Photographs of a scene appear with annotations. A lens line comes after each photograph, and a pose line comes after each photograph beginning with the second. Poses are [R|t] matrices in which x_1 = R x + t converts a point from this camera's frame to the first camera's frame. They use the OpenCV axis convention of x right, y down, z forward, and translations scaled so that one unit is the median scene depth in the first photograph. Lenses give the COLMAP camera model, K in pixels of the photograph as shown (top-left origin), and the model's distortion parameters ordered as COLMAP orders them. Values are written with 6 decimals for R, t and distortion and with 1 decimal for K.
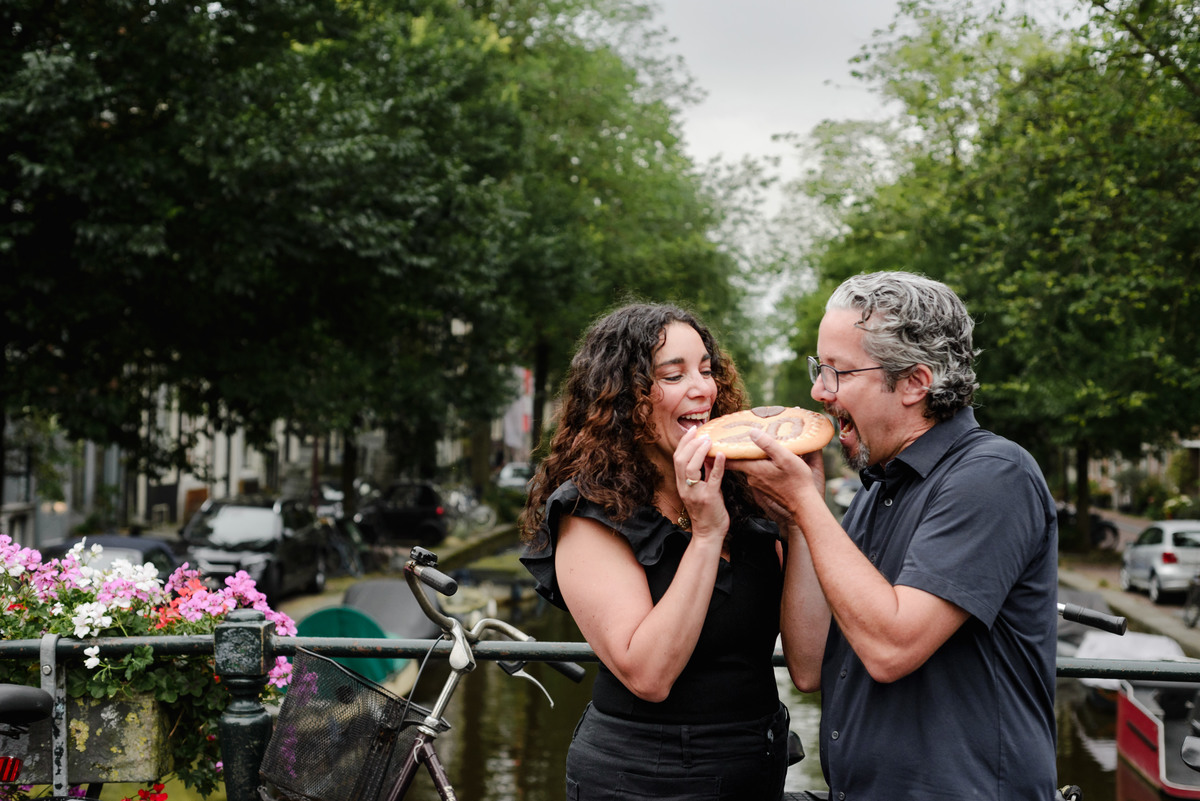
lens RADIAL K [[1758.0, 0, 600.0], [0, 1758.0, 400.5], [0, 0, 1]] dist [0.027238, -0.034007]
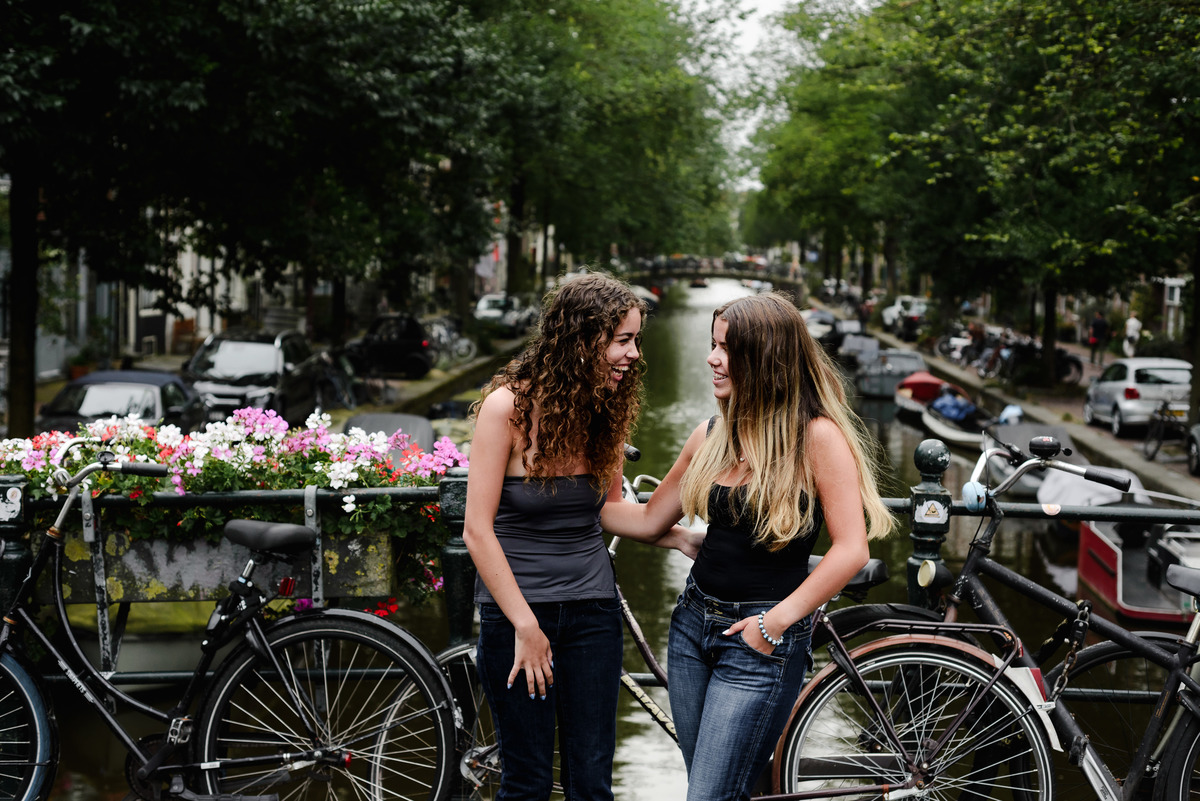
lens RADIAL K [[1782.6, 0, 600.0], [0, 1782.6, 400.5], [0, 0, 1]] dist [0.026665, 0.016723]
pose [[0.999673, 0.004246, 0.025214, -0.022993], [-0.006717, 0.995092, 0.098730, -0.011130], [-0.024671, -0.098867, 0.994795, -0.056406]]
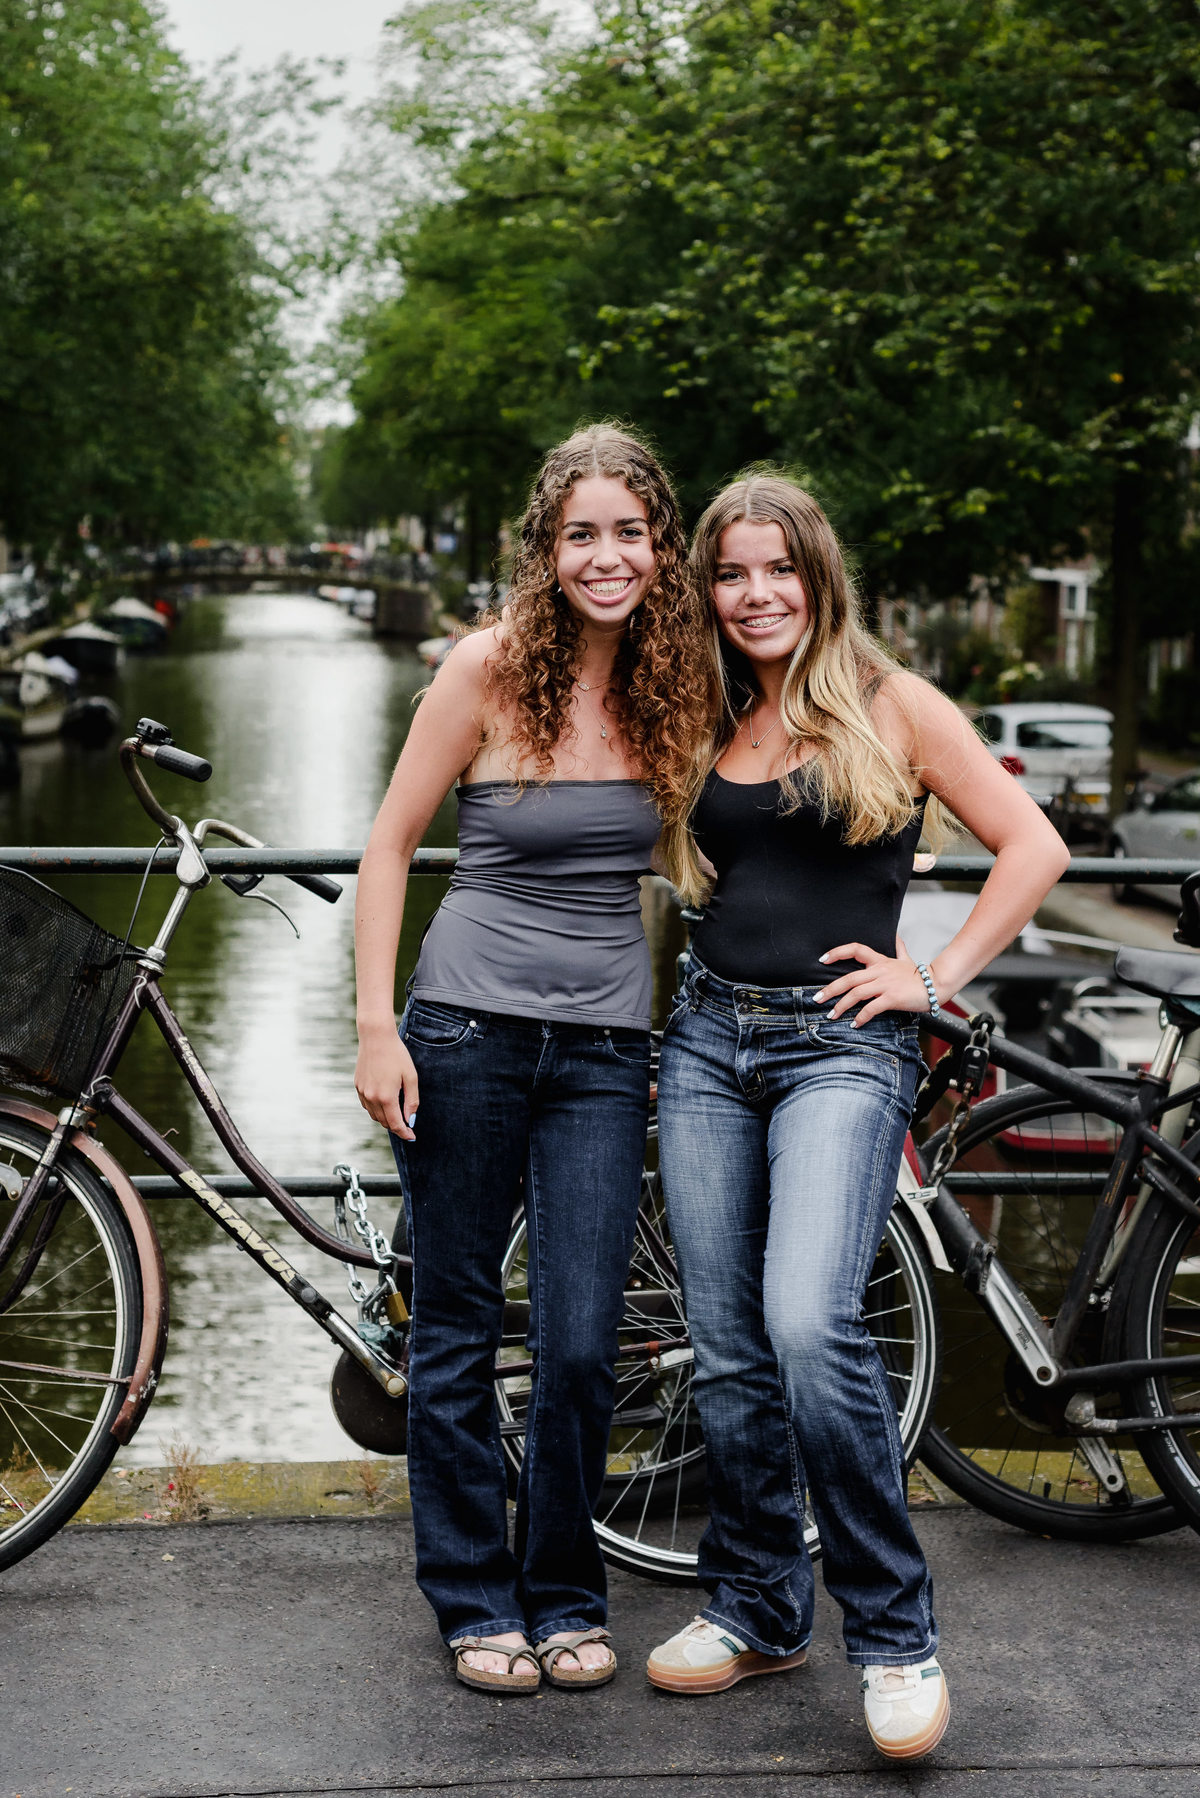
lens RADIAL K [[3247.1, 0, 557.3], [0, 3247.1, 730.7], [0, 0, 1]] dist [0.018290, 0.057284]
pose [[0.984110, -0.010276, 0.177260, -0.028553], [-0.002587, 0.997388, 0.072179, -0.001961], [-0.177539, -0.071491, 0.981514, -0.062550]]
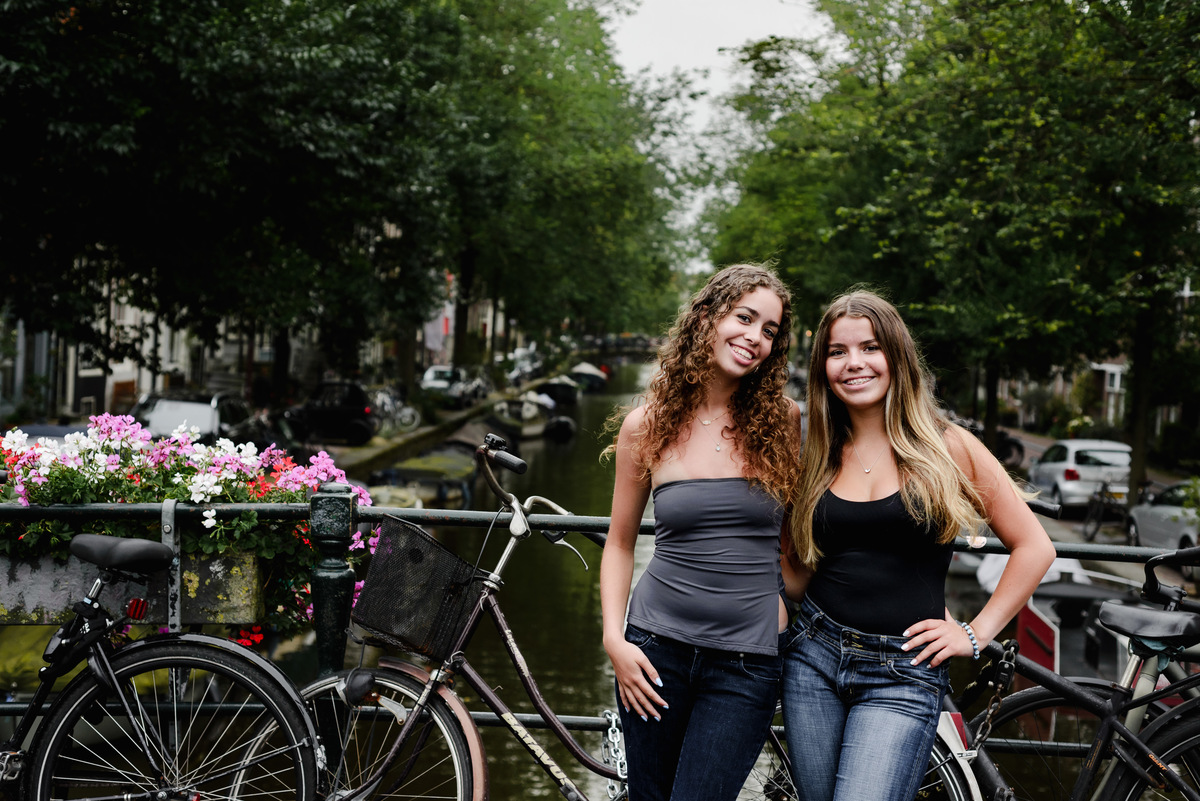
lens RADIAL K [[1765.3, 0, 600.0], [0, 1765.3, 400.5], [0, 0, 1]] dist [0.012041, 0.058529]
pose [[0.998239, 0.028712, 0.051903, -0.014959], [-0.031434, 0.998131, 0.052405, -0.001079], [-0.050301, -0.053944, 0.997276, -0.036085]]
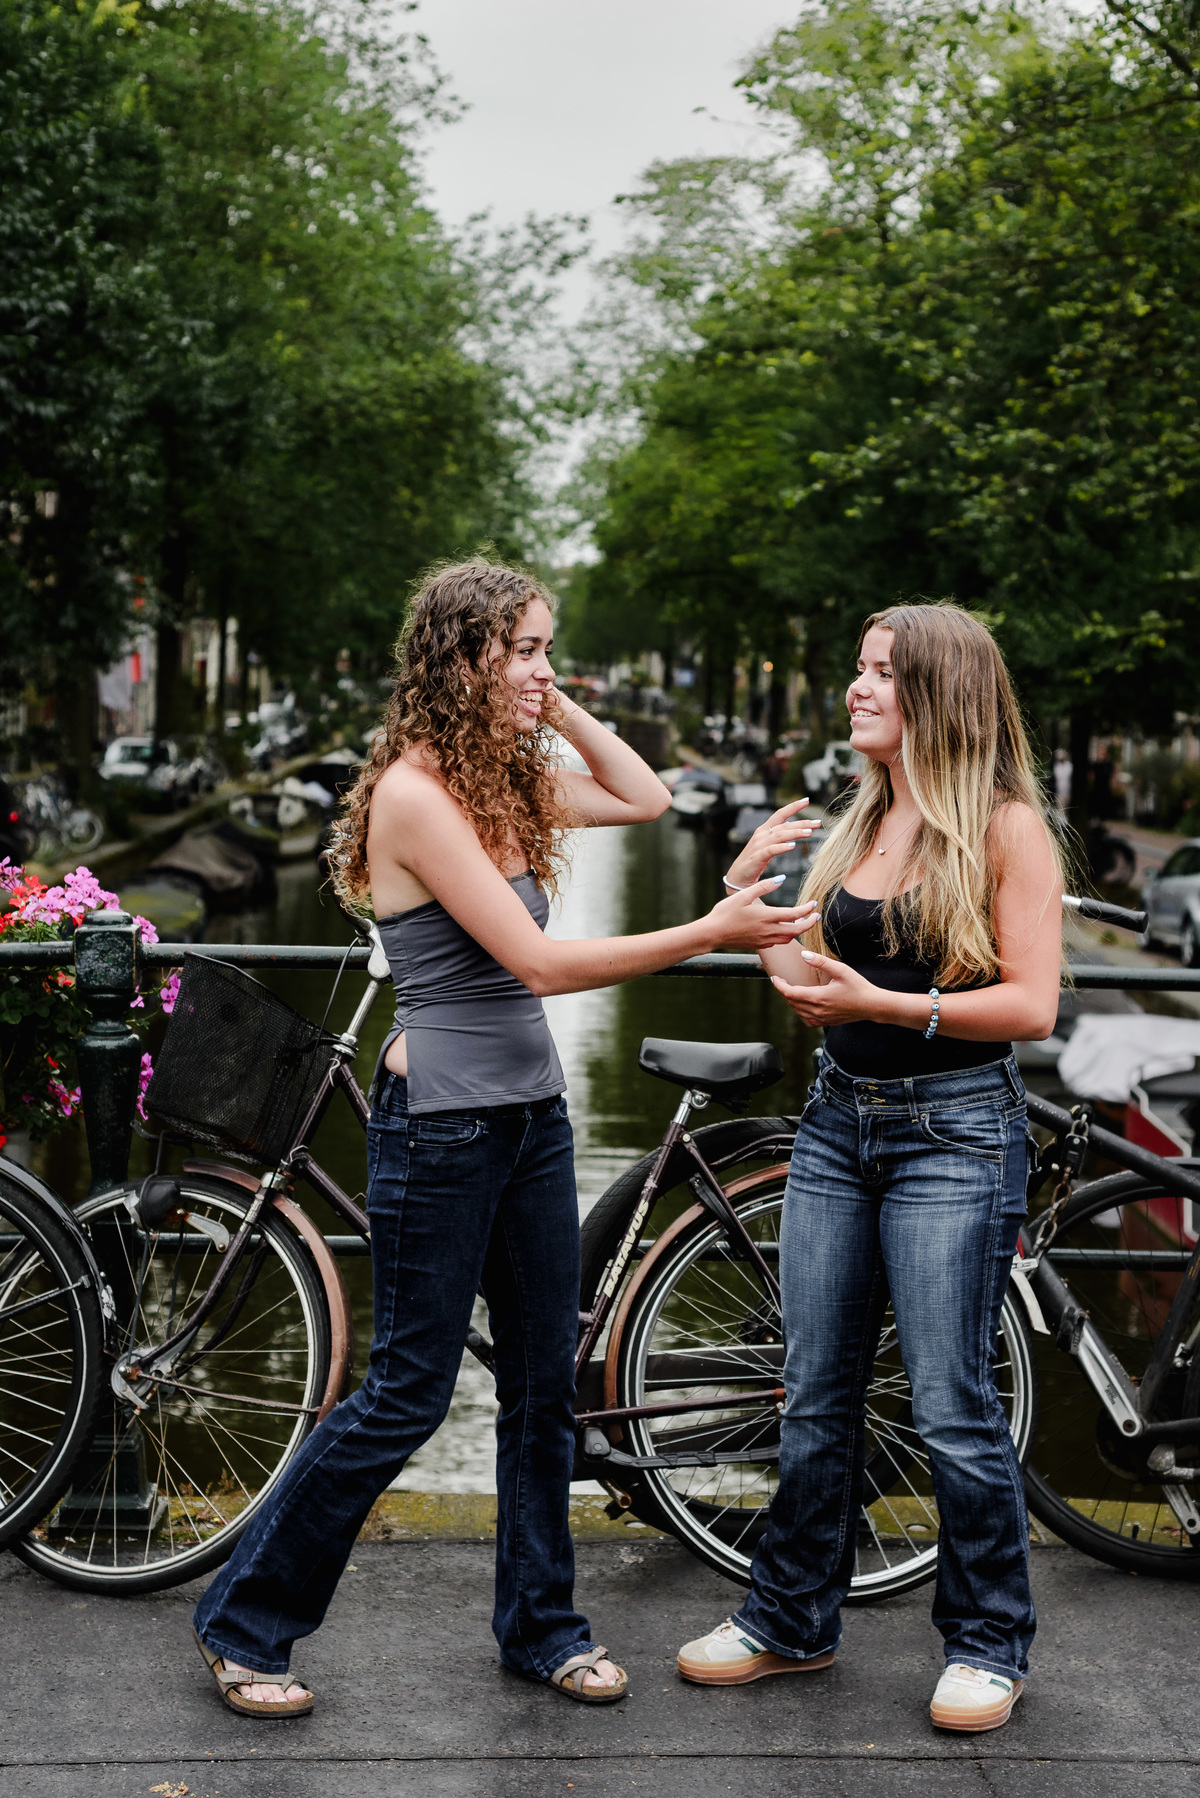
lens RADIAL K [[3111.0, 0, 600.0], [0, 3111.0, 899.0], [0, 0, 1]] dist [0.030212, -0.016361]
pose [[0.993321, 0.000750, 0.115384, -0.024724], [-0.010742, 0.996237, 0.086005, -0.002578], [-0.114885, -0.086670, 0.989591, -0.082158]]
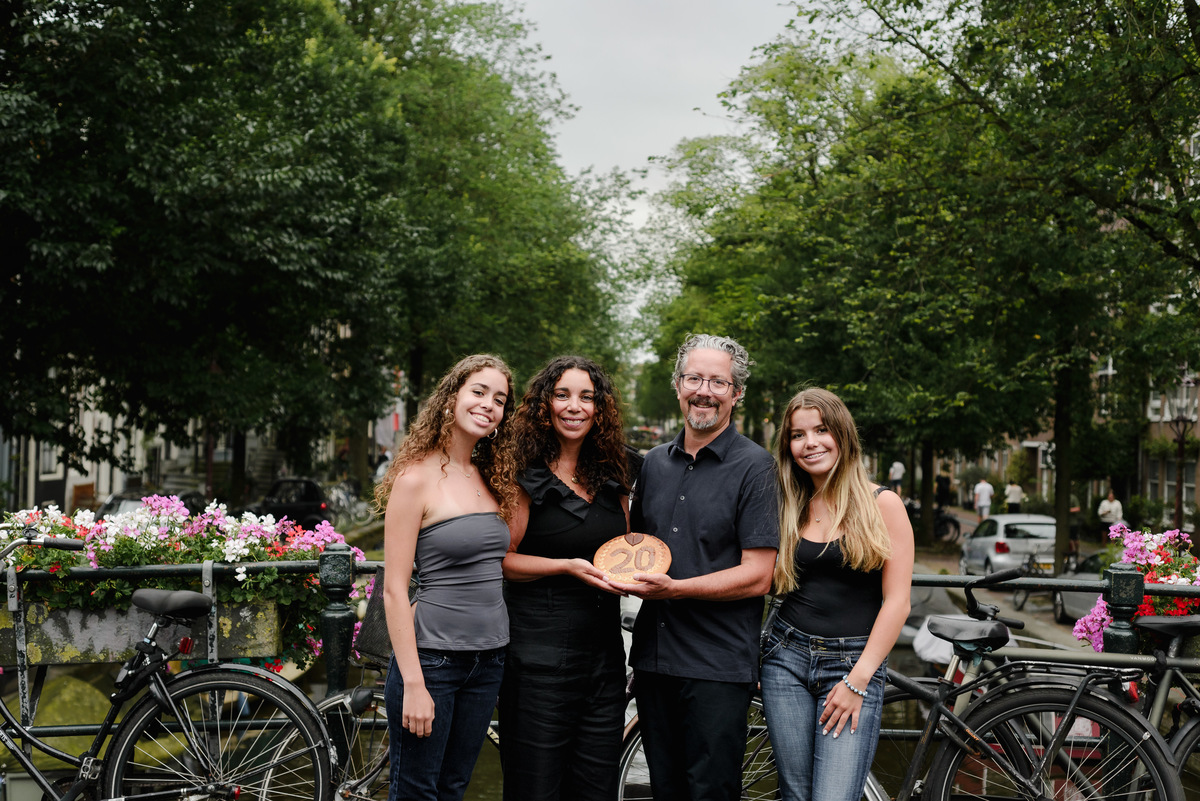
lens RADIAL K [[1776.1, 0, 600.0], [0, 1776.1, 400.5], [0, 0, 1]] dist [0.028847, 0.028583]
pose [[0.996828, 0.004624, 0.079454, -0.017005], [-0.004646, 0.999989, 0.000088, -0.001323], [-0.079453, -0.000457, 0.996839, -0.099382]]
